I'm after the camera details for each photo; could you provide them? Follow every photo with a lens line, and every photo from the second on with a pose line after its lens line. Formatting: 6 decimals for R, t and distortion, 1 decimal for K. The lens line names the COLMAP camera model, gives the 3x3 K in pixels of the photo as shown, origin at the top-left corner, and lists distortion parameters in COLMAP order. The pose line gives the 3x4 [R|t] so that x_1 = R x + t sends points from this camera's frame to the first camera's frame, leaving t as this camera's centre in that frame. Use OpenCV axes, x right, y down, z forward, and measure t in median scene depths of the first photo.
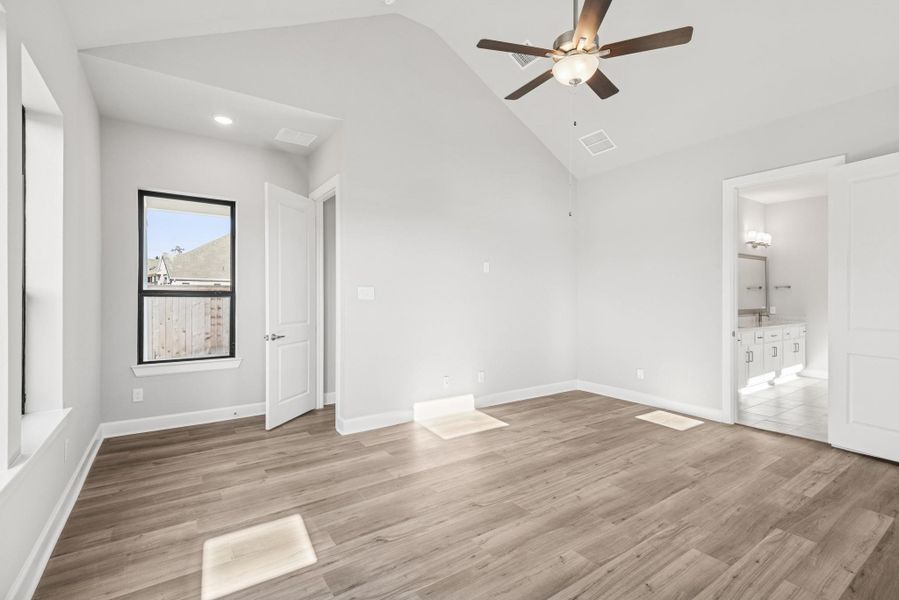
lens RADIAL K [[408.9, 0, 449.5], [0, 408.9, 300.0], [0, 0, 1]] dist [0.042162, -0.024021]
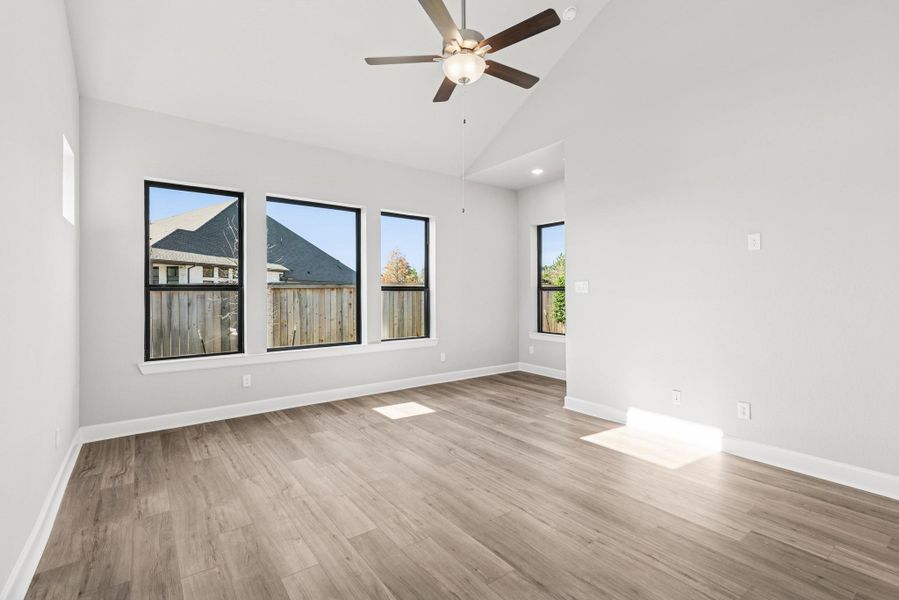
lens RADIAL K [[410.7, 0, 452.2], [0, 410.7, 296.8], [0, 0, 1]] dist [0.022959, -0.010686]
pose [[0.035445, 0.008448, -0.999336, 1.103074], [-0.003509, 0.999959, 0.008329, 0.002740], [0.999365, 0.003212, 0.035473, 0.776974]]
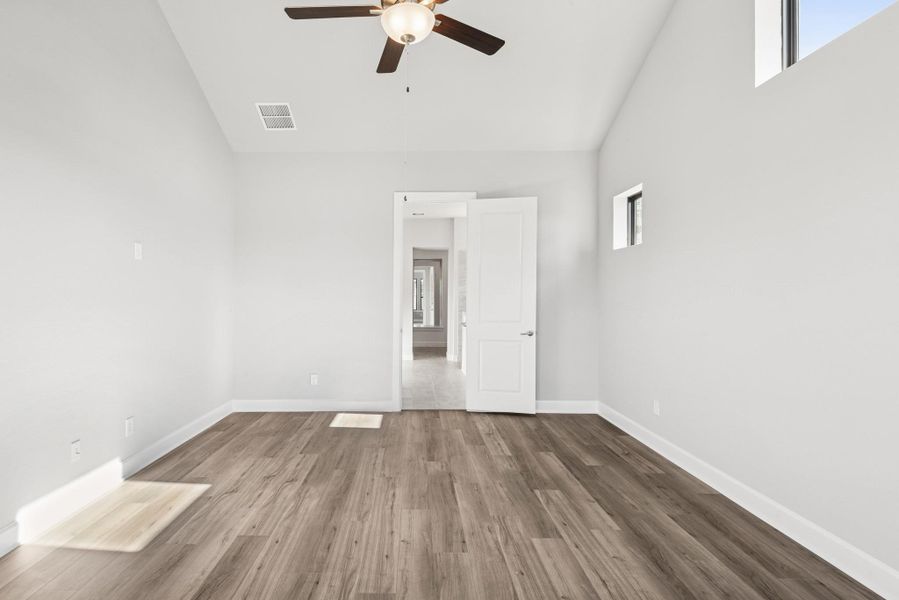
lens RADIAL K [[428.6, 0, 410.4], [0, 428.6, 297.7], [0, 0, 1]] dist [0.018211, -0.000311]
pose [[0.579701, -0.002646, 0.814825, -0.318951], [0.005520, 0.999985, -0.000680, -0.005415], [-0.814811, 0.004892, 0.579706, 0.416350]]
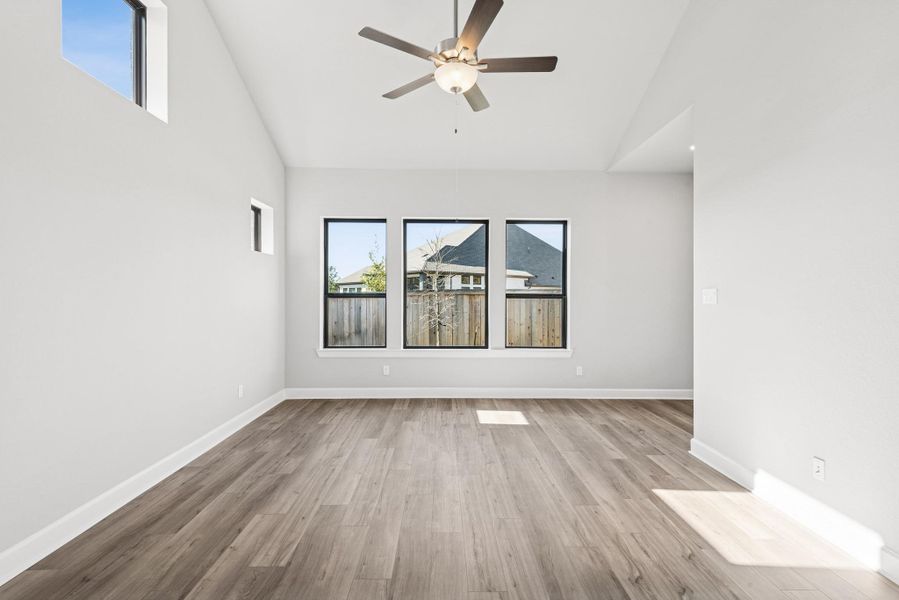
lens RADIAL K [[408.9, 0, 449.5], [0, 408.9, 300.0], [0, 0, 1]] dist [0.042162, -0.024021]
pose [[-0.555278, 0.002358, -0.831661, 0.966291], [-0.010273, 0.999900, 0.009694, -0.013378], [0.831601, 0.013926, -0.555198, 1.293832]]
